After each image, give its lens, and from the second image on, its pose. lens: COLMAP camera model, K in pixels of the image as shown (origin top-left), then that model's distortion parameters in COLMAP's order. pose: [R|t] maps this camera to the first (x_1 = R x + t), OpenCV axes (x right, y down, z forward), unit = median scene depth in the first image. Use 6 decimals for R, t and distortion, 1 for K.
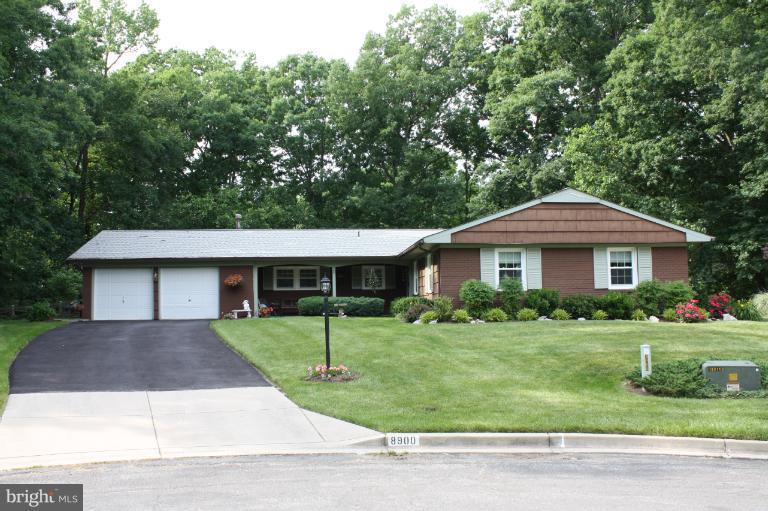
lens RADIAL K [[691.3, 0, 383.8], [0, 691.3, 269.3], [0, 0, 1]] dist [-0.089826, 0.004114]
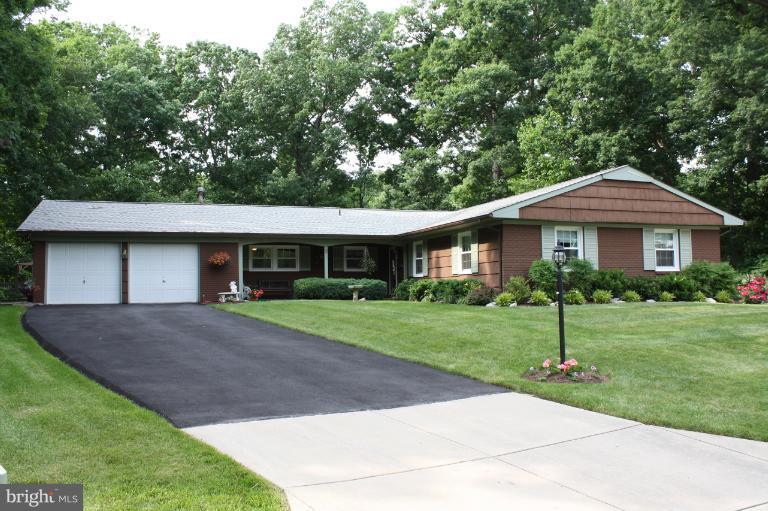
lens RADIAL K [[642.4, 0, 384.0], [0, 642.4, 255.5], [0, 0, 1]] dist [-0.164230, 0.165896]
pose [[0.974102, 0.015347, 0.225589, -0.200294], [-0.014237, 0.999877, -0.006547, 0.014376], [-0.225662, 0.003166, 0.974200, 0.165209]]
